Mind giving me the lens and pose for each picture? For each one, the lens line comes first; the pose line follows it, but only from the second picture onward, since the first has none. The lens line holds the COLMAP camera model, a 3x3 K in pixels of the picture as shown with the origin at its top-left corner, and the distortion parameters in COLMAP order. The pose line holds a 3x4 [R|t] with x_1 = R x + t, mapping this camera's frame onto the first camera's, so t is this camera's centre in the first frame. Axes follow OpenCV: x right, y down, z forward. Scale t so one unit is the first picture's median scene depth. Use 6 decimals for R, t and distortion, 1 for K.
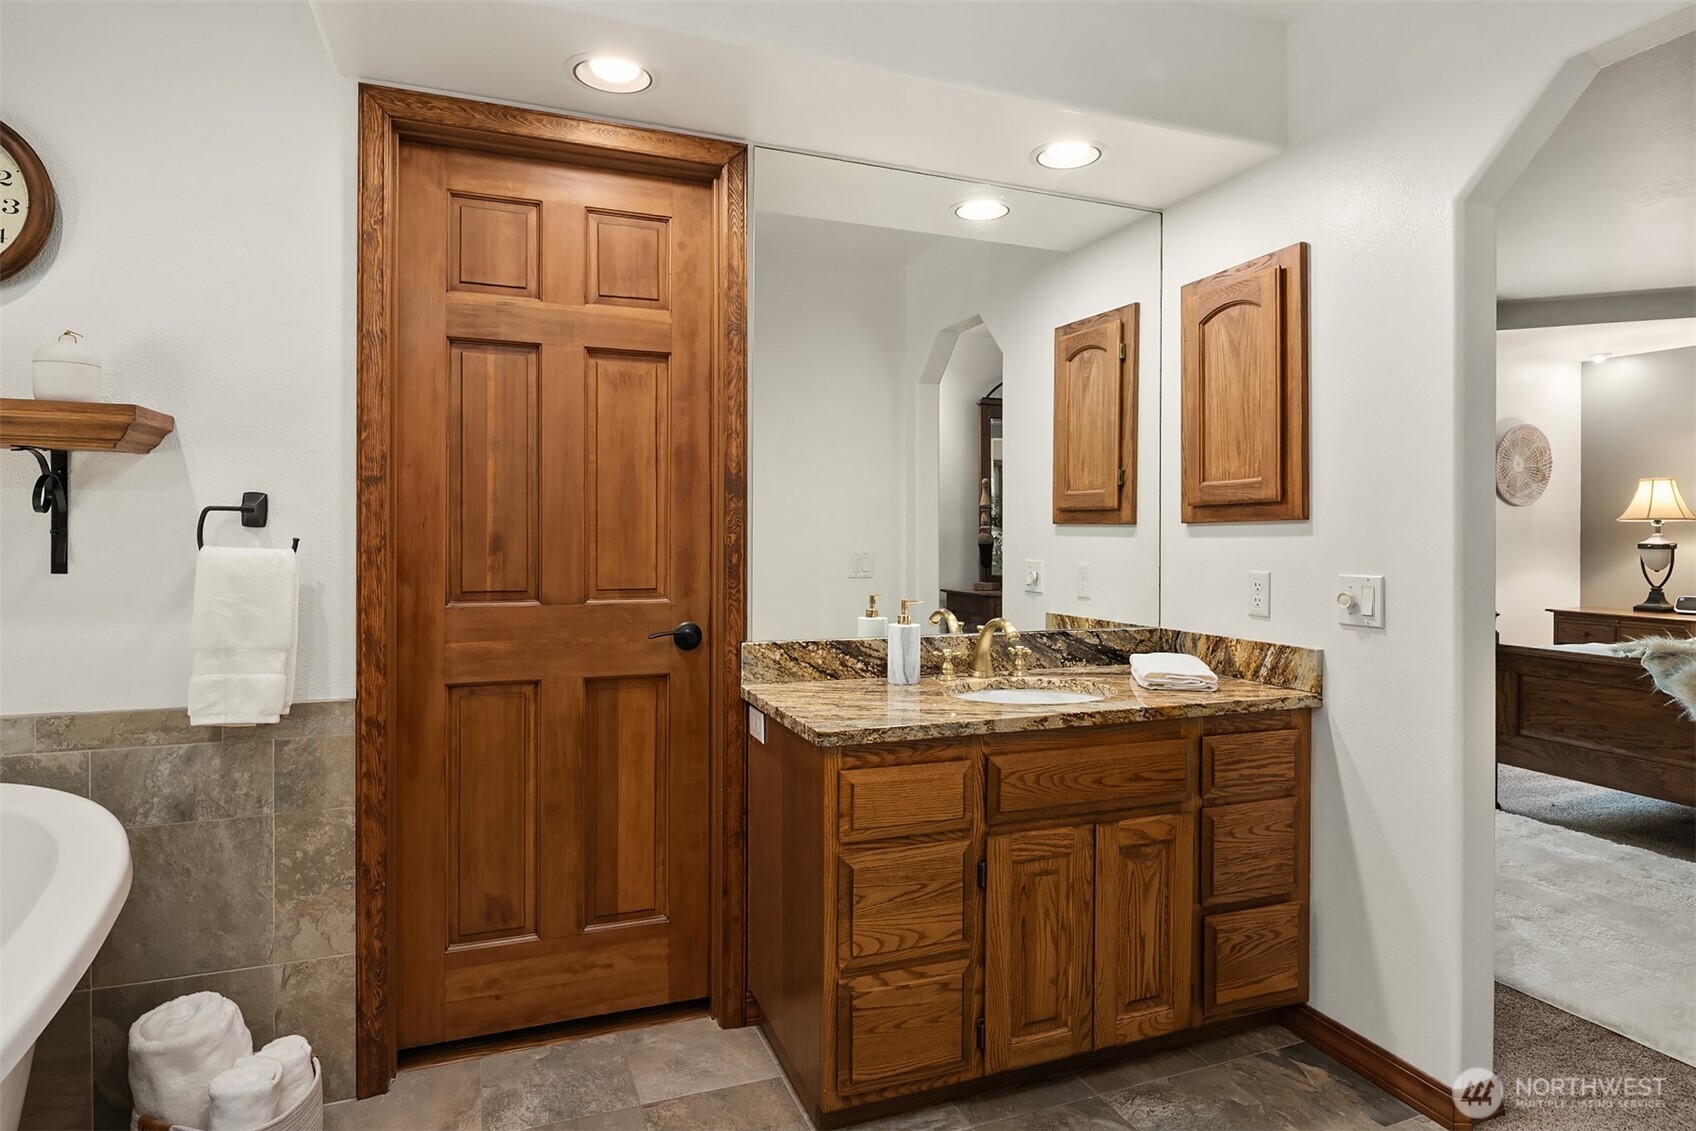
lens RADIAL K [[913.0, 0, 871.8], [0, 913.0, 522.4], [0, 0, 1]] dist [-0.003487, -0.002517]
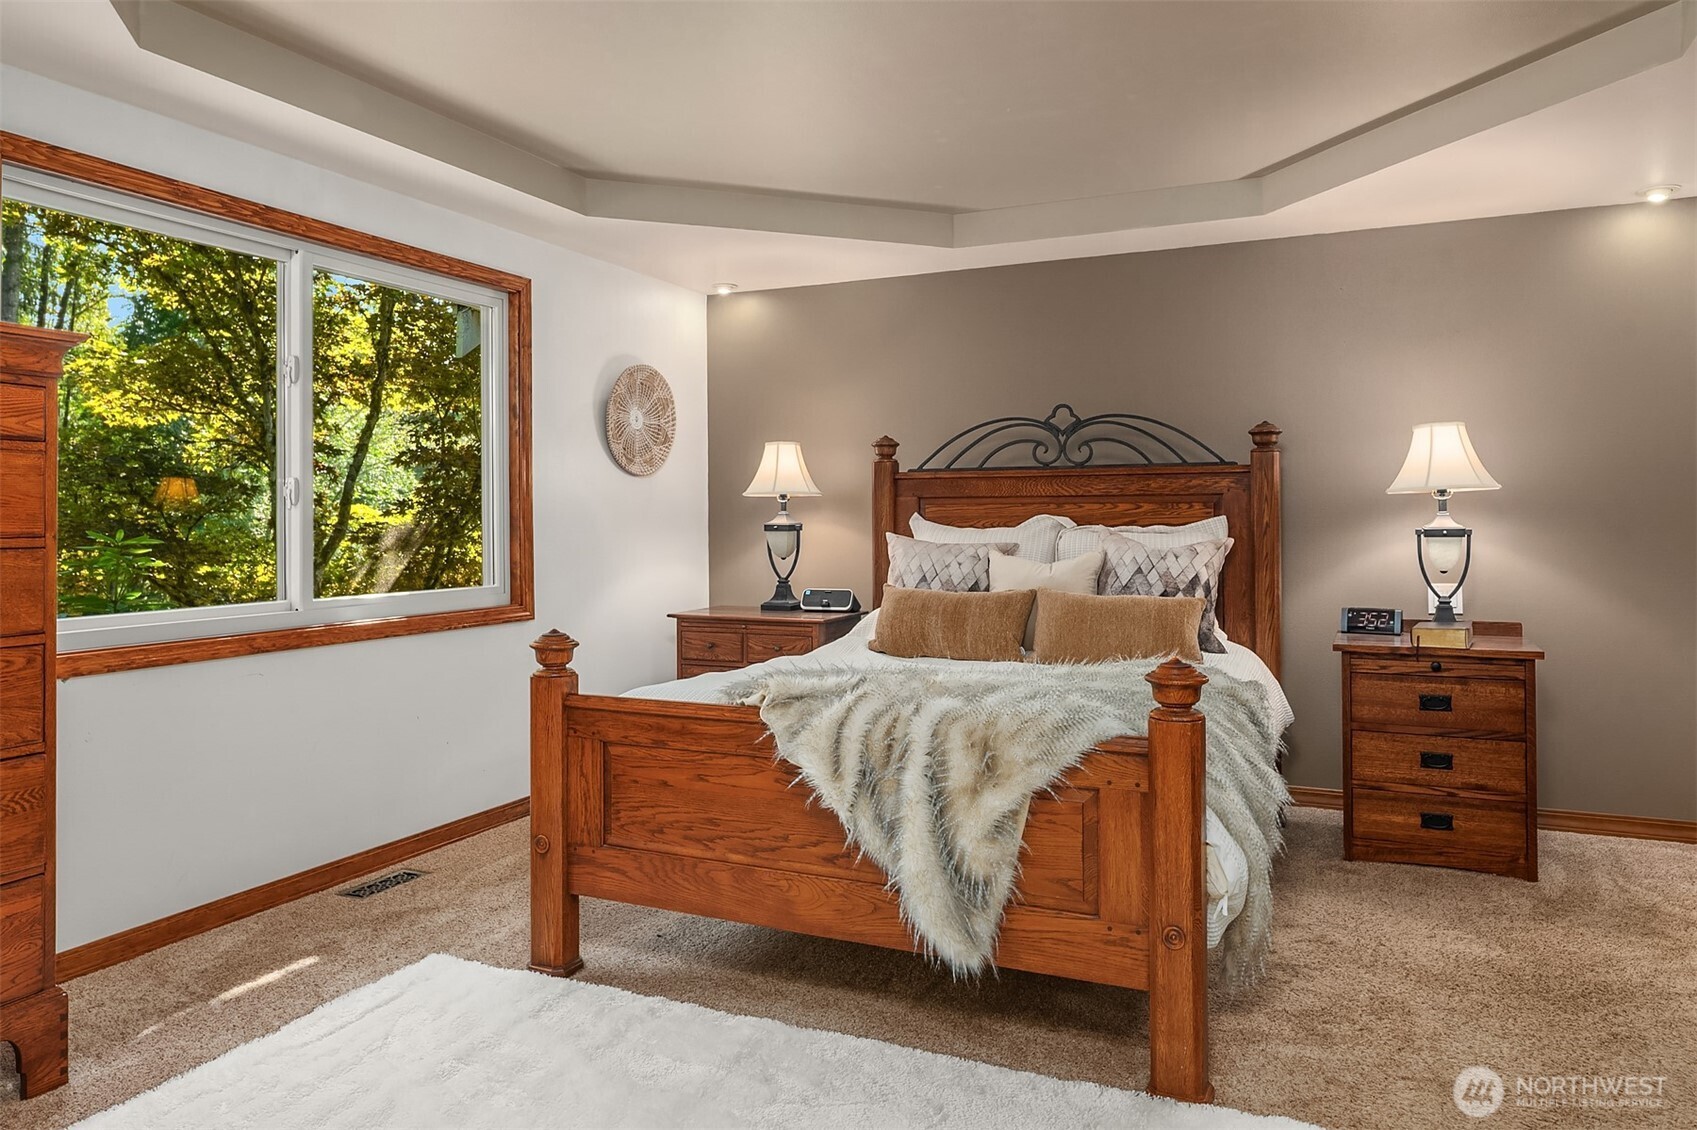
lens RADIAL K [[1097.8, 0, 848.7], [0, 1097.8, 556.0], [0, 0, 1]] dist [0.003209, -0.001299]
pose [[0.719449, -0.033391, 0.693742, 0.334513], [0.006434, 0.999121, 0.041418, 0.016195], [-0.694516, -0.025335, 0.719031, 0.378982]]
